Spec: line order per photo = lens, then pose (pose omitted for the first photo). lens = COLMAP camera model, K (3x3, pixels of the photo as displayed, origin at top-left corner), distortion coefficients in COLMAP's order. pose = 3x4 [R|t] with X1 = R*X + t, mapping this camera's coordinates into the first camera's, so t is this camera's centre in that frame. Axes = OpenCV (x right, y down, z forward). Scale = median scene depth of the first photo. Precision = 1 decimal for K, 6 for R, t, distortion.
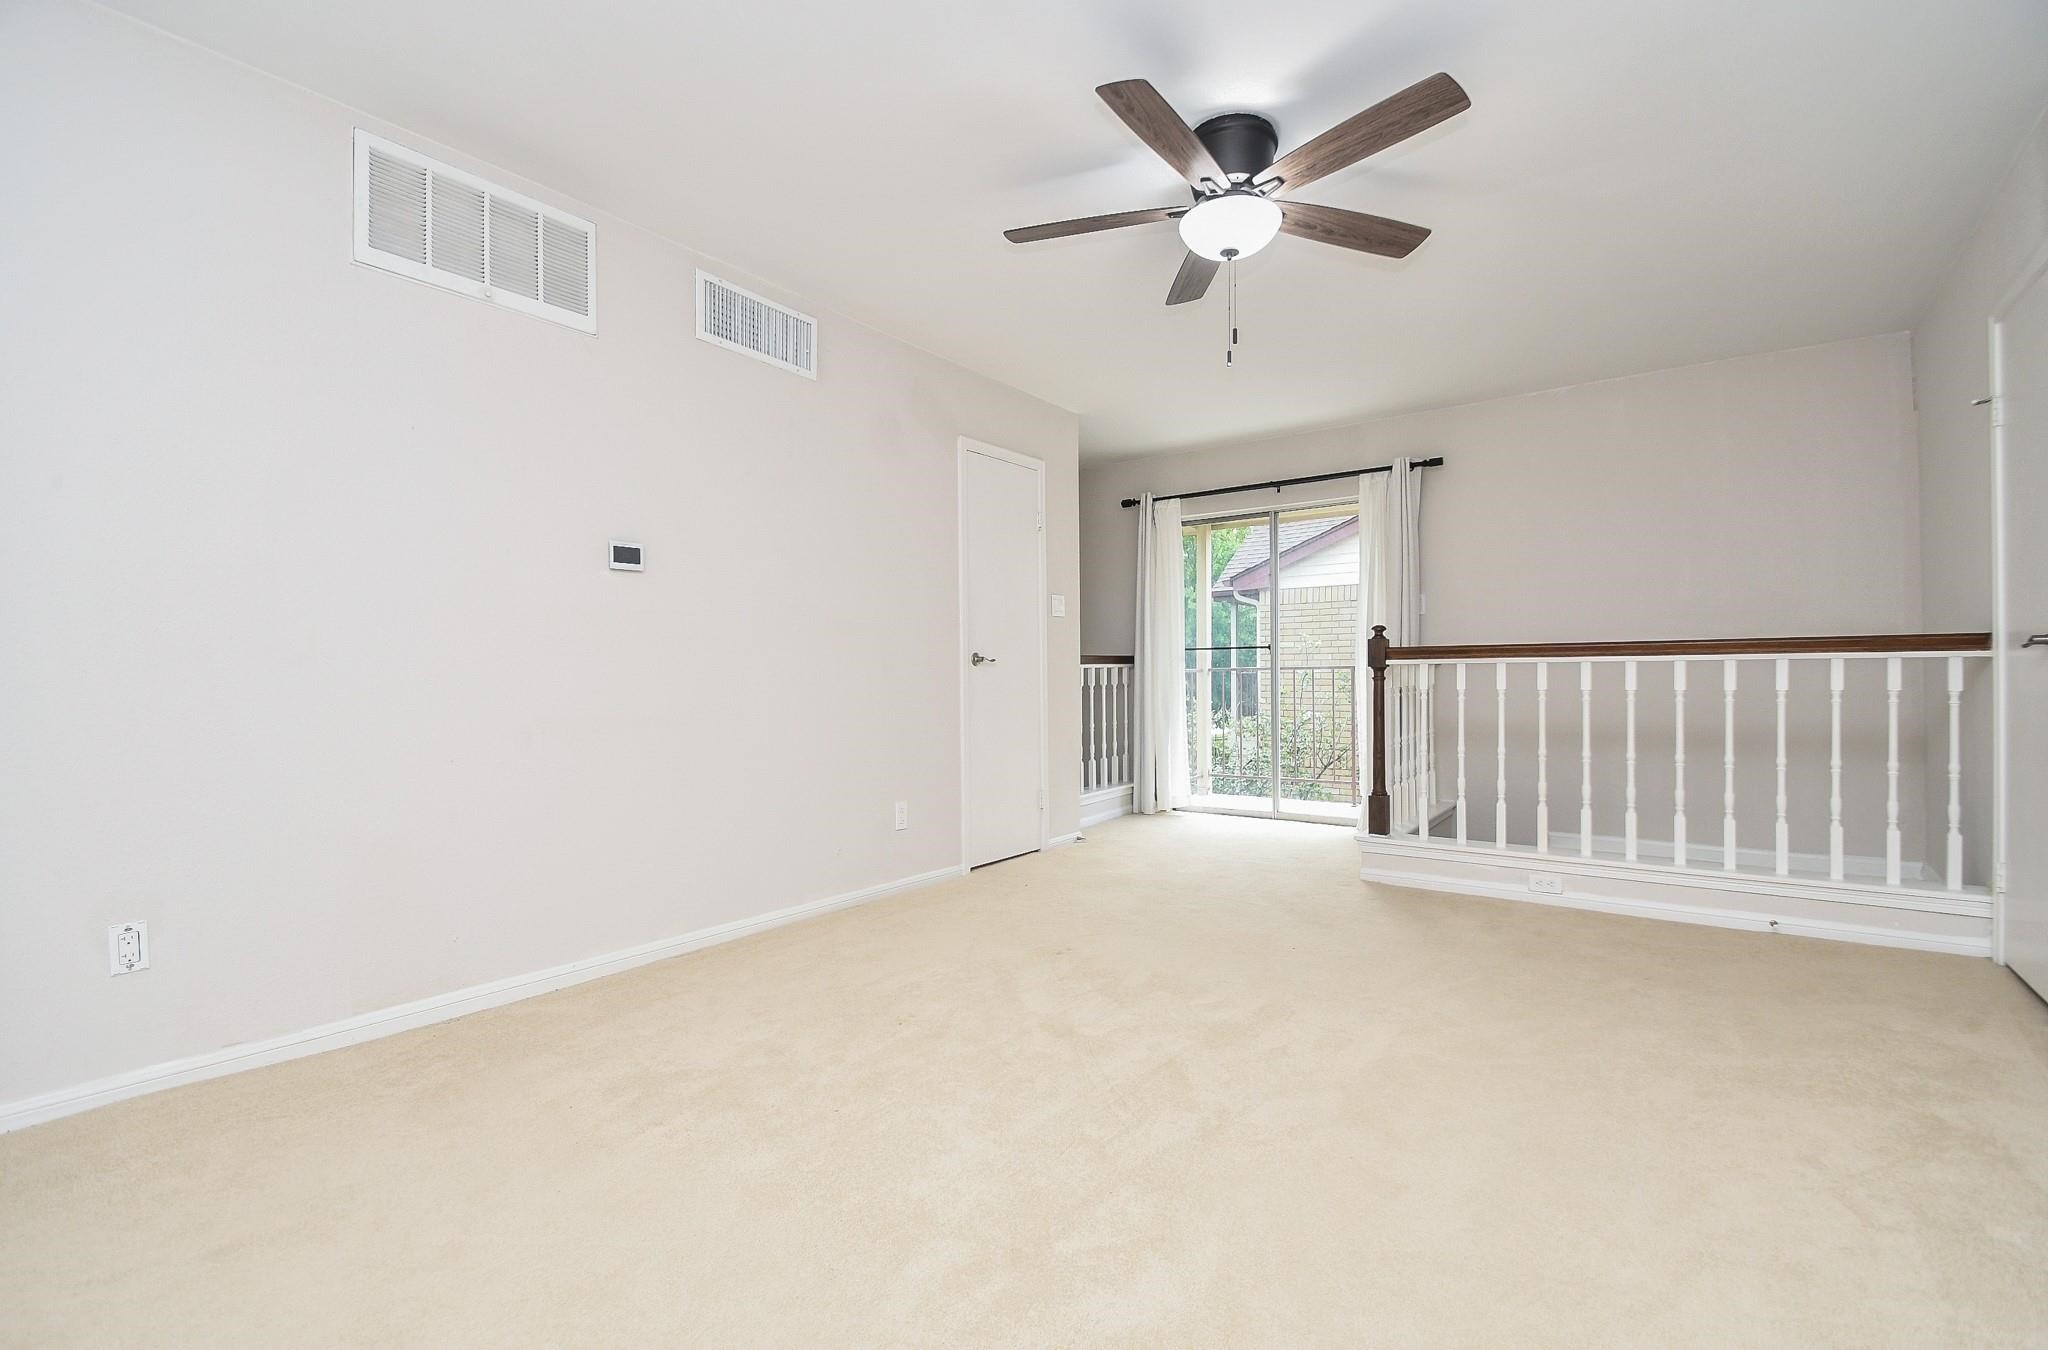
lens RADIAL K [[923.4, 0, 1014.0], [0, 923.4, 677.5], [0, 0, 1]] dist [0.002868, -0.010402]
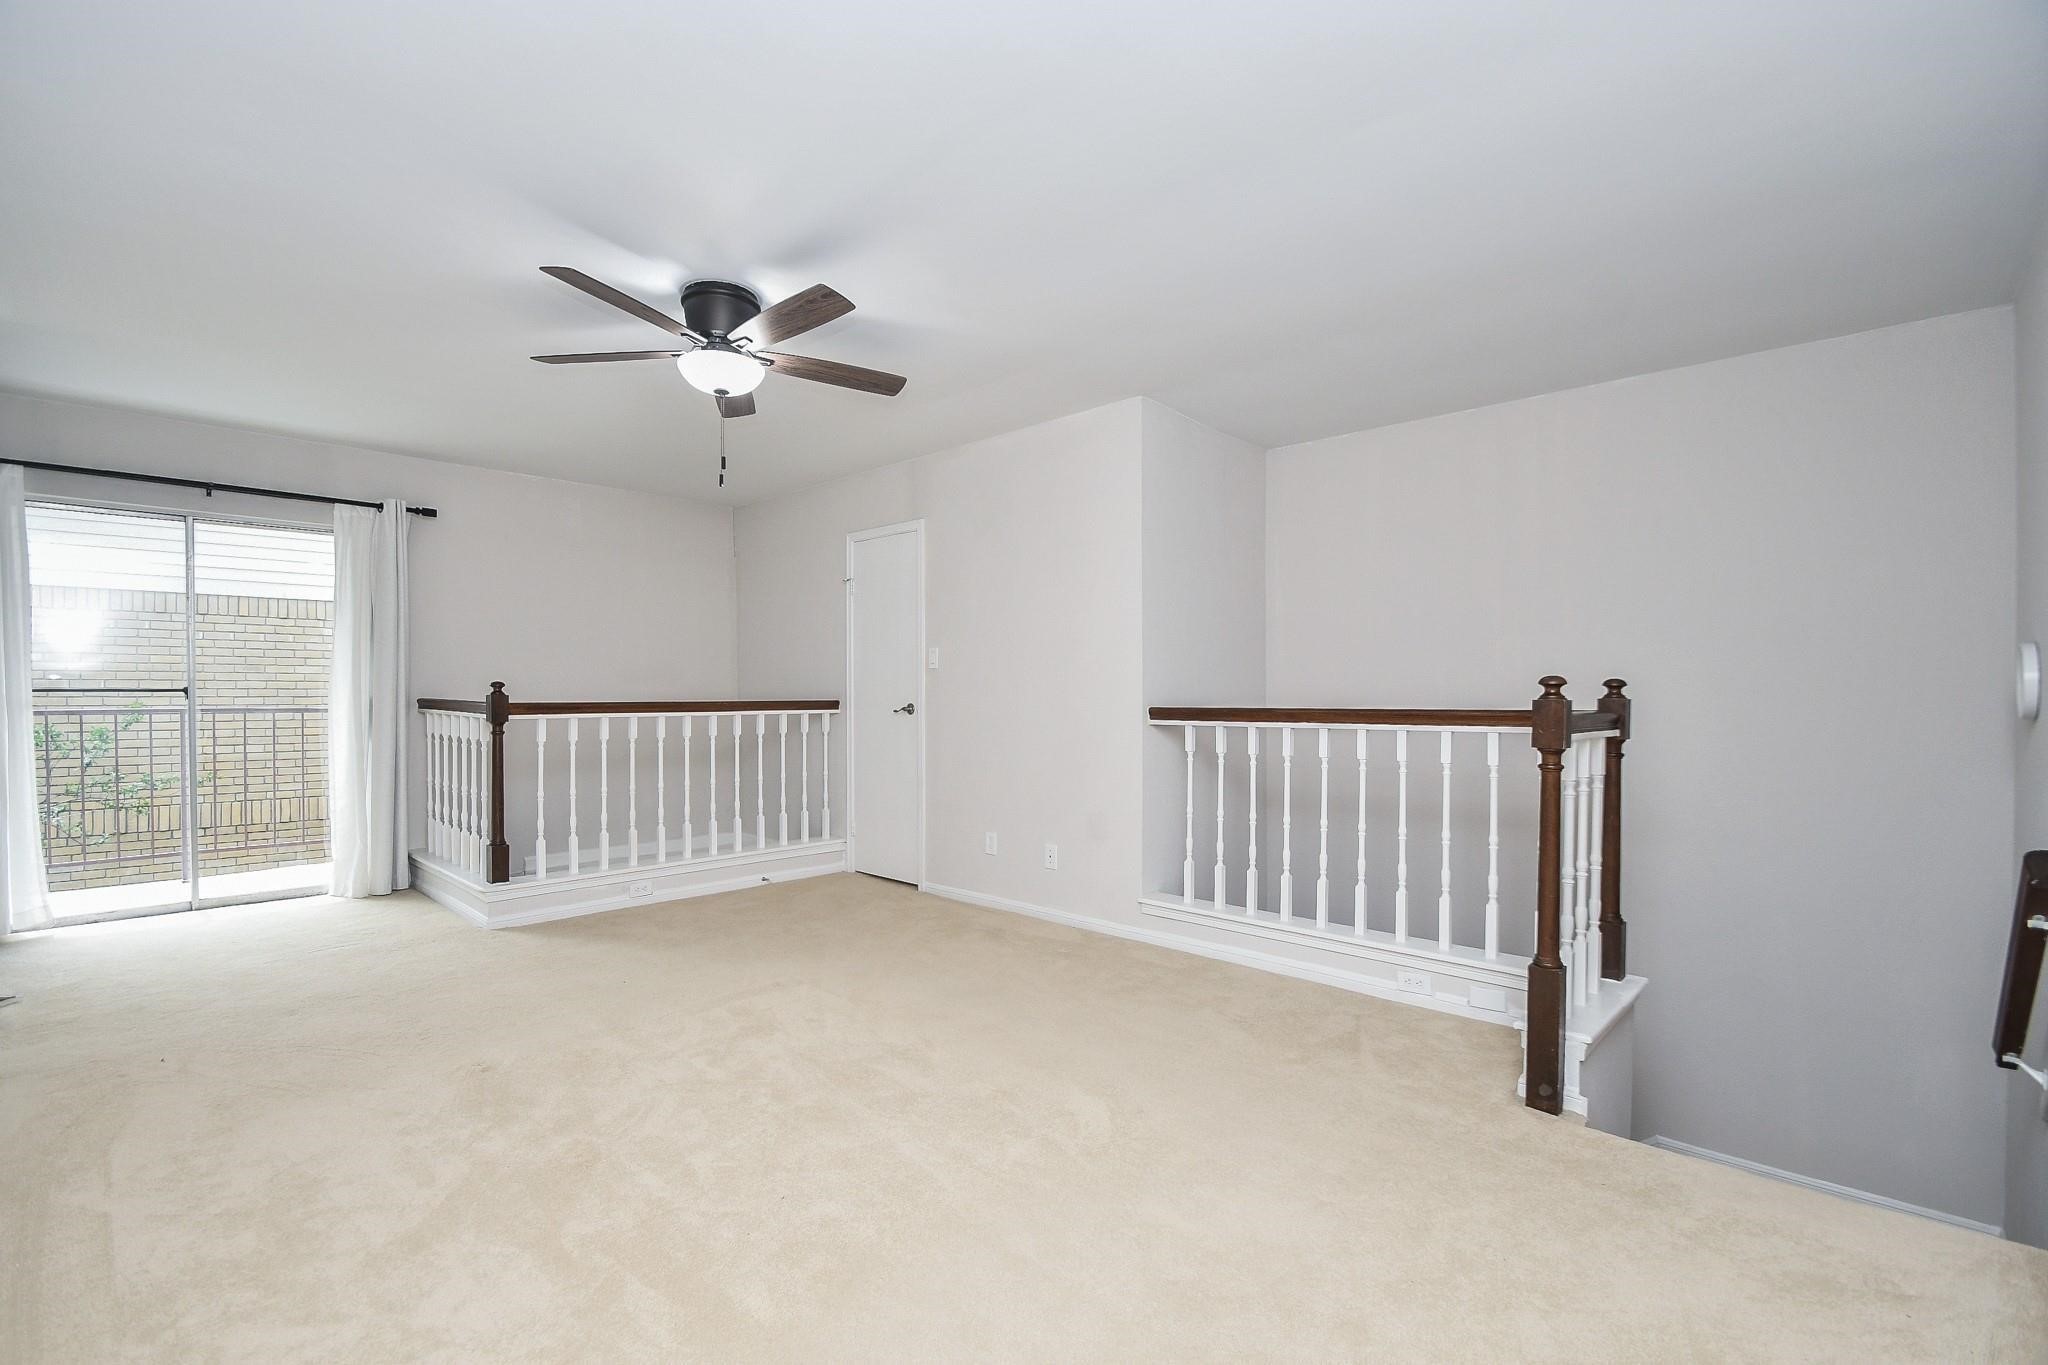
lens RADIAL K [[908.0, 0, 1008.6], [0, 908.0, 699.8], [0, 0, 1]] dist [0.016057, -0.014147]
pose [[0.131501, -0.003691, 0.991309, -0.608020], [-0.003202, 0.999986, 0.004148, -0.046890], [-0.991311, -0.003720, 0.131488, 0.325376]]
